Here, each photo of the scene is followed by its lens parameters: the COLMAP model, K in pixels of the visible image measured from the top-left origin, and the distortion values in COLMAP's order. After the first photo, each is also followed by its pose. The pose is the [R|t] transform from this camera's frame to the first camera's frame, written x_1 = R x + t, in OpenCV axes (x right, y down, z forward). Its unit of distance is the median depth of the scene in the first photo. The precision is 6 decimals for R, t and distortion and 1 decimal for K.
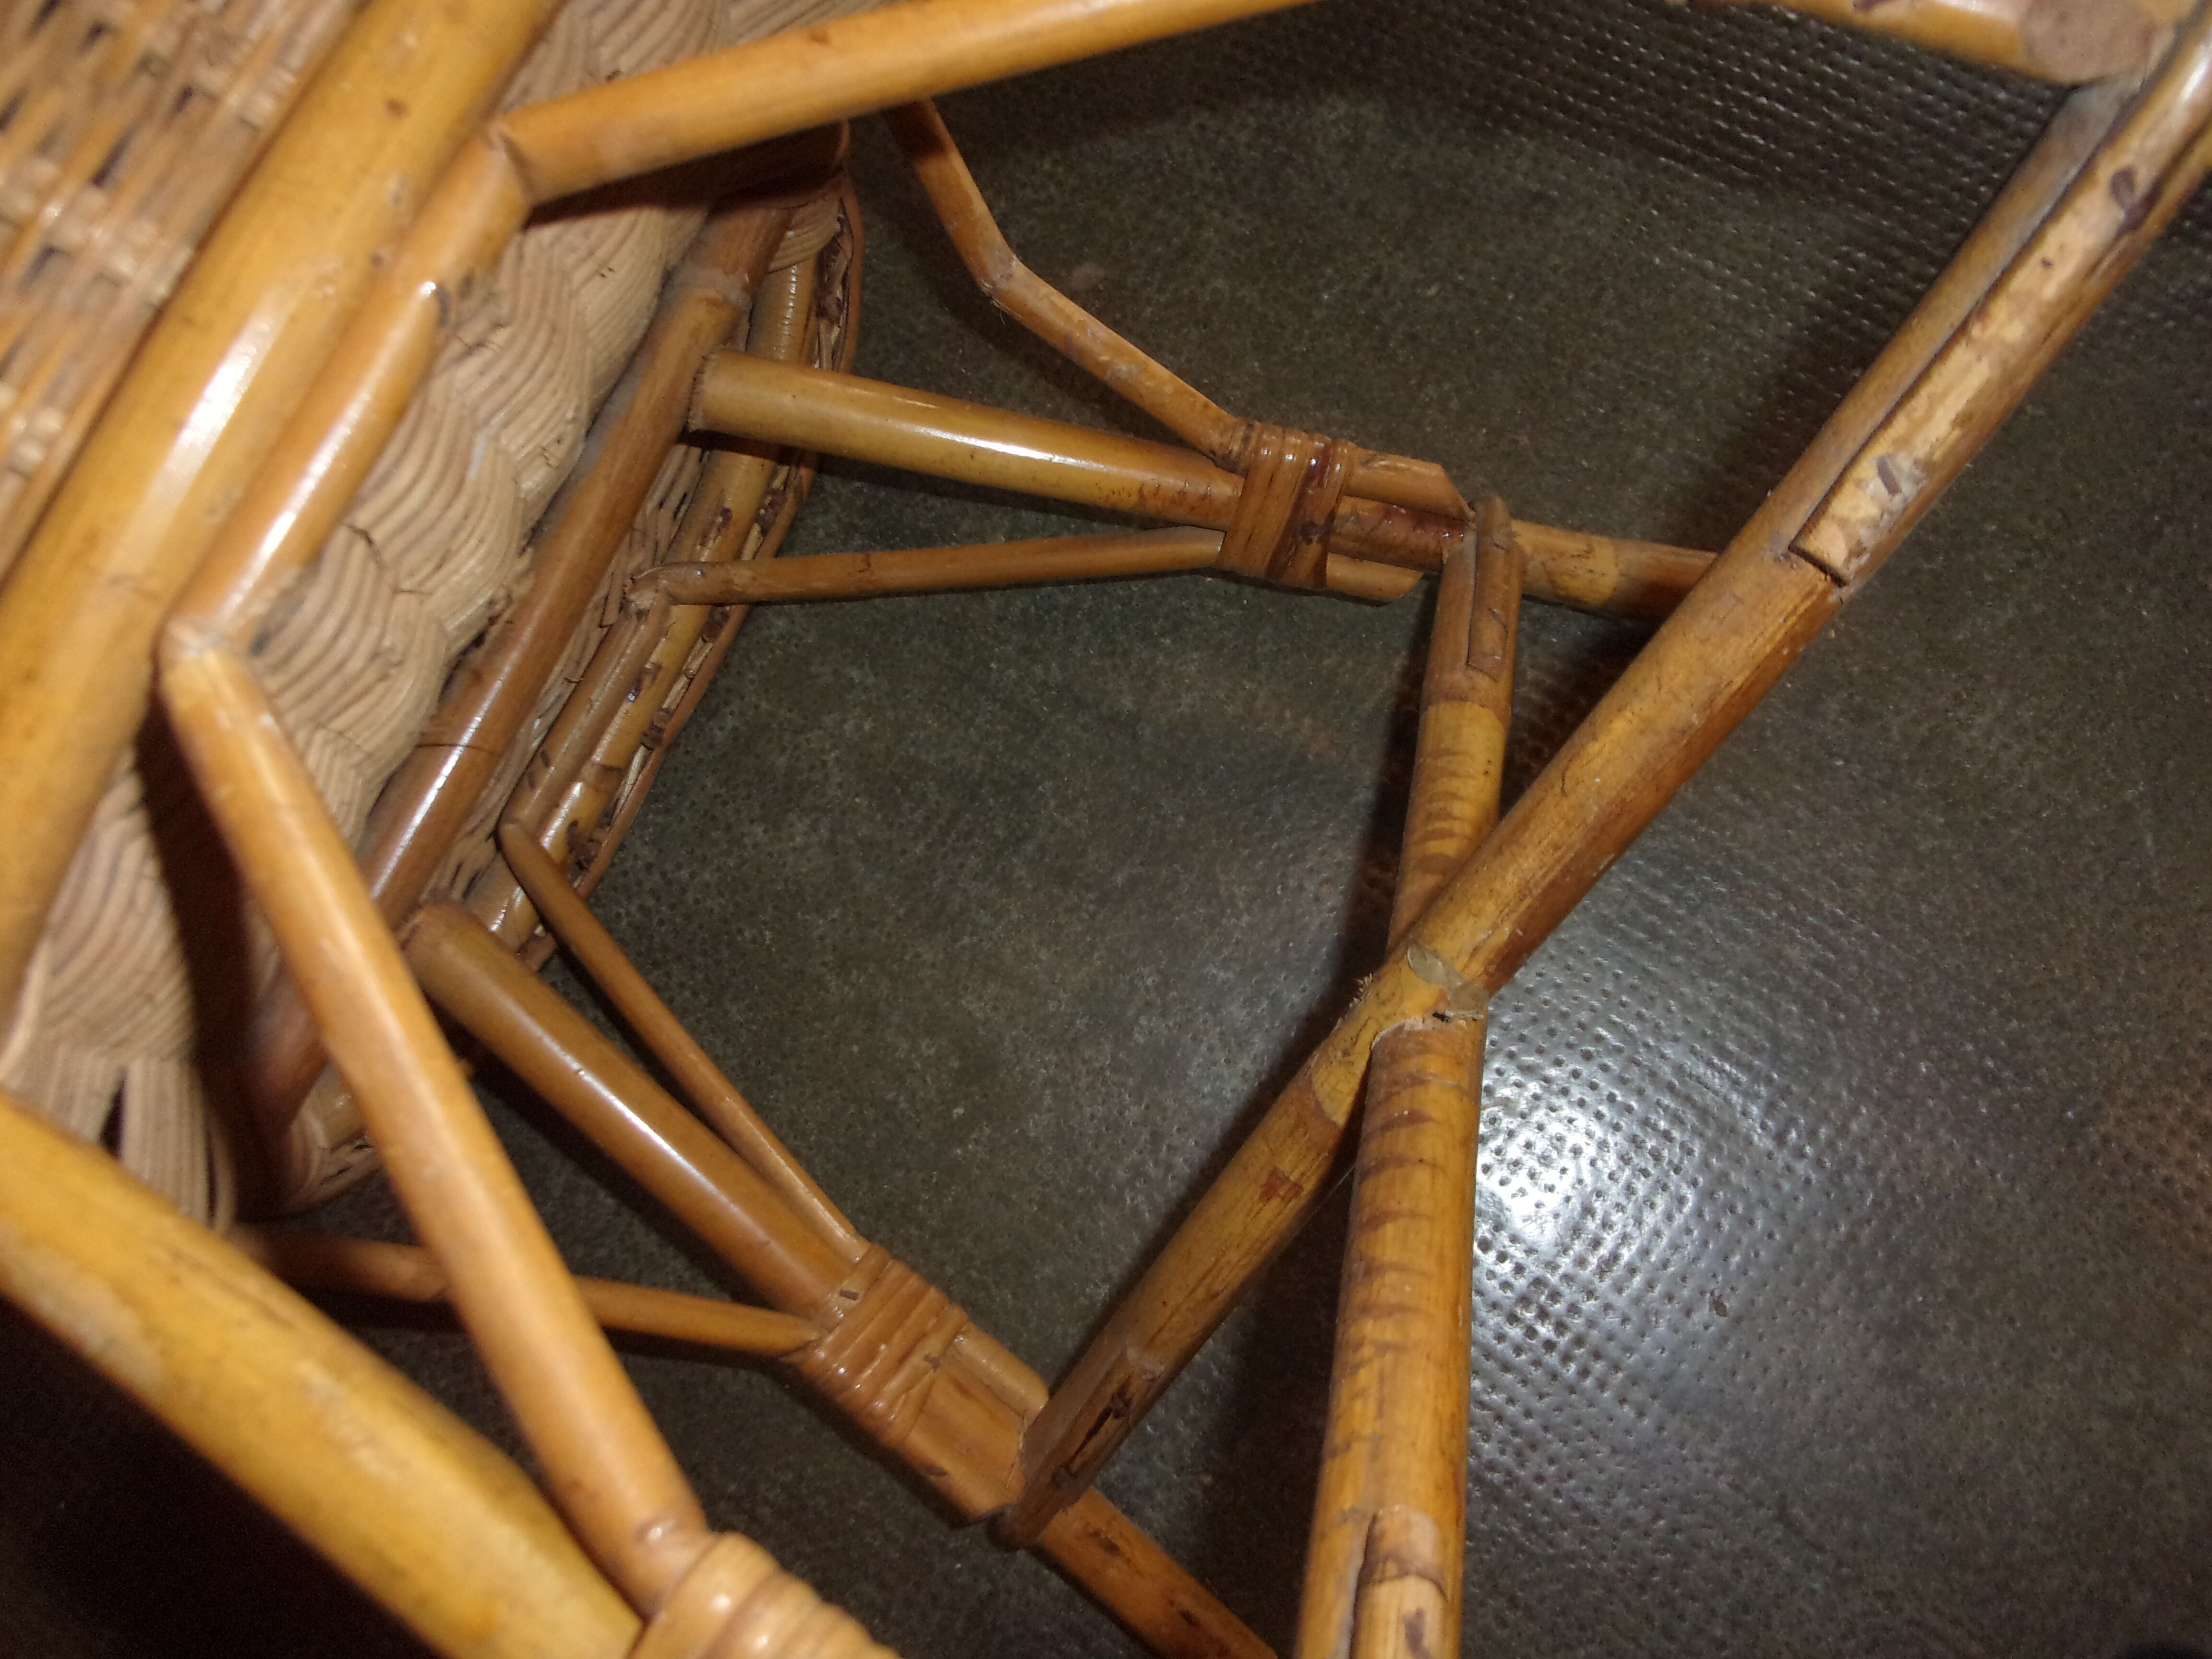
lens RADIAL K [[1902.6, 0, 1100.2], [0, 1902.6, 837.7], [0, 0, 1]] dist [0.003105, -0.008505]
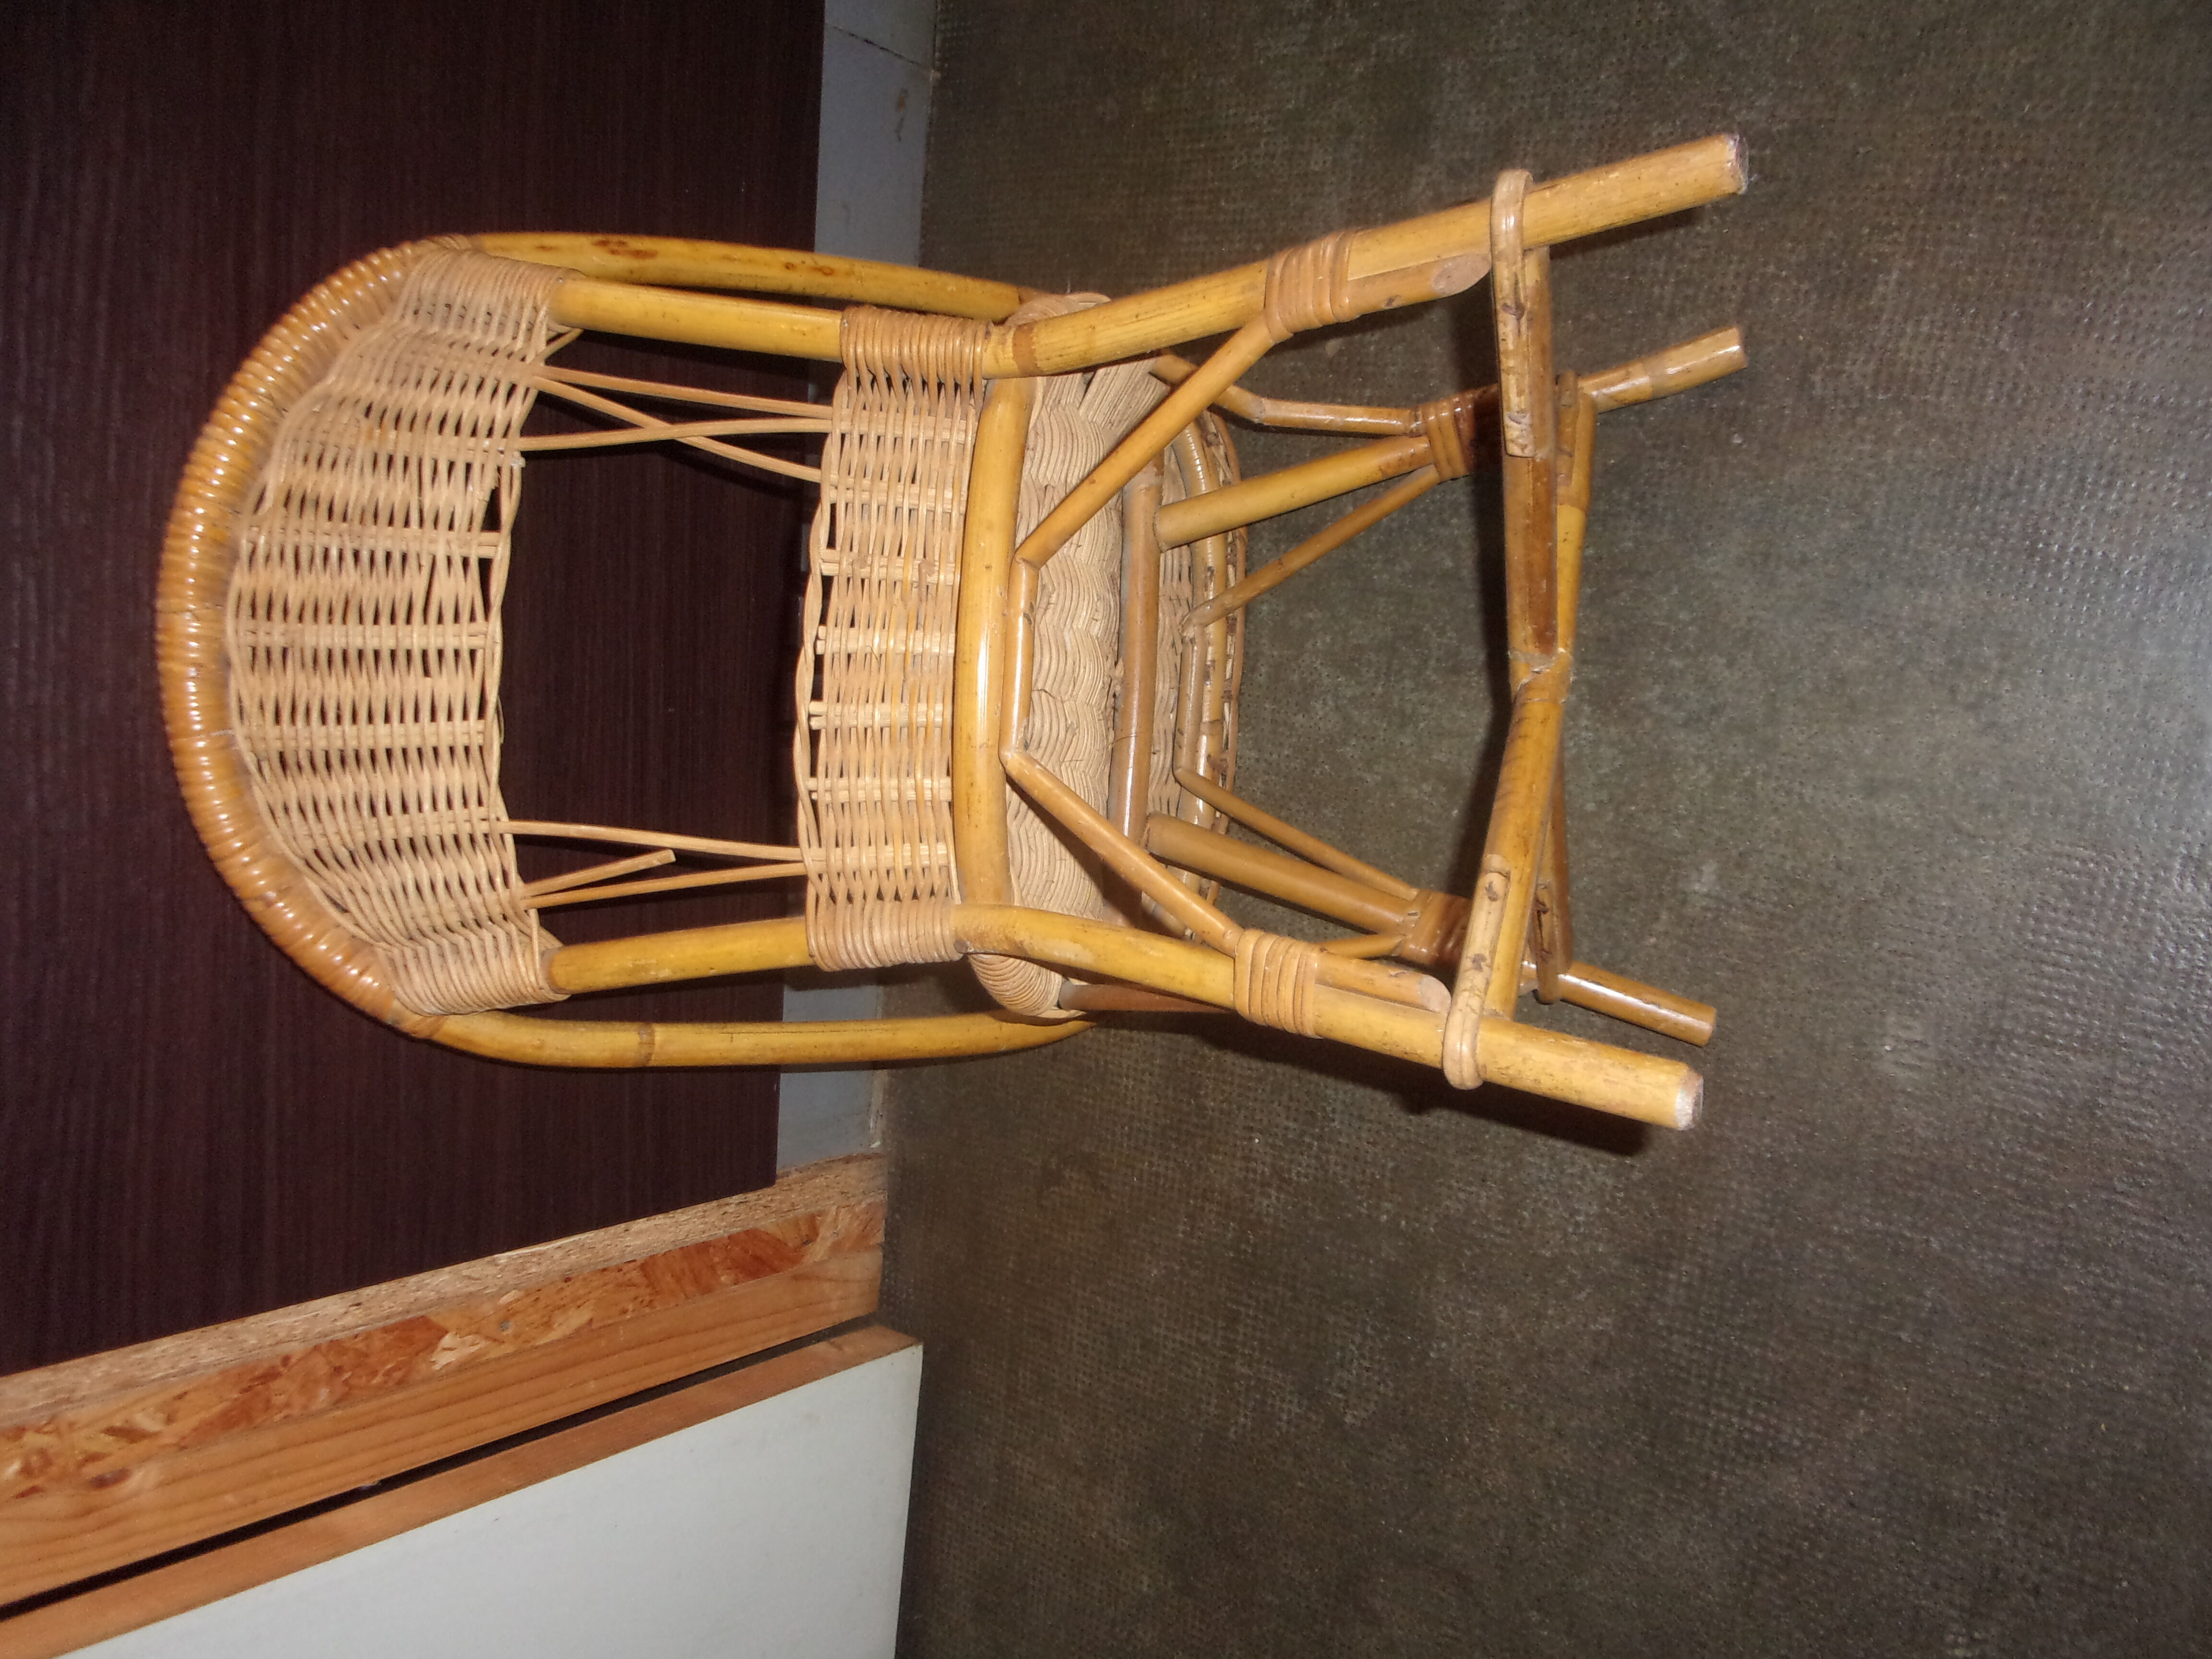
lens RADIAL K [[1902.6, 0, 1100.2], [0, 1902.6, 837.7], [0, 0, 1]] dist [0.003105, -0.008505]
pose [[0.823816, -0.396587, -0.405027, 0.375091], [0.421707, 0.906248, -0.029622, 0.077564], [0.378803, -0.146399, 0.913825, -0.794199]]
